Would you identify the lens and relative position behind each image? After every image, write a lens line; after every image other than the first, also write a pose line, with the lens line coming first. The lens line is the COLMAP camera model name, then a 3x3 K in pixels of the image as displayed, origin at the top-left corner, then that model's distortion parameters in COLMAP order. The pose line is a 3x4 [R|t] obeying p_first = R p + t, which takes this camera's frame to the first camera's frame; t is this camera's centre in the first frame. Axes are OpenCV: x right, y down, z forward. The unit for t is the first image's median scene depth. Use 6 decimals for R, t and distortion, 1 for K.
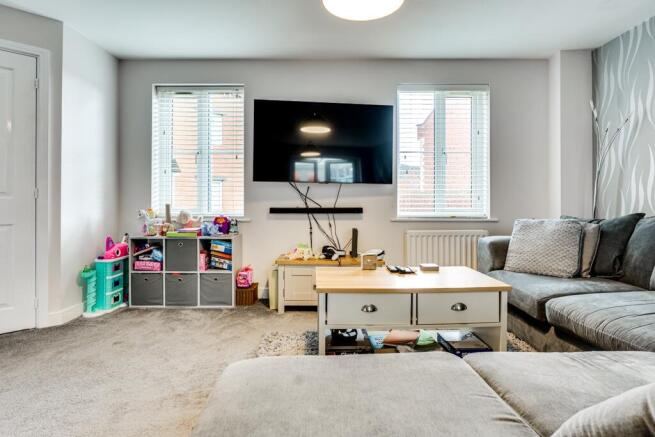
lens RADIAL K [[264.8, 0, 326.3], [0, 264.8, 219.2], [0, 0, 1]] dist [-0.015301, -0.000025]
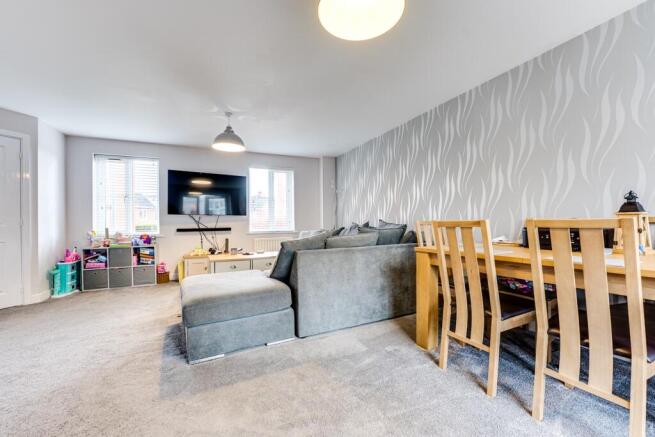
lens RADIAL K [[264.8, 0, 326.3], [0, 264.8, 219.2], [0, 0, 1]] dist [-0.015301, -0.000025]
pose [[0.894392, -0.007339, 0.447225, -0.110072], [0.041579, 0.996900, -0.066793, 0.056665], [-0.445348, 0.078334, 0.891924, -1.112093]]
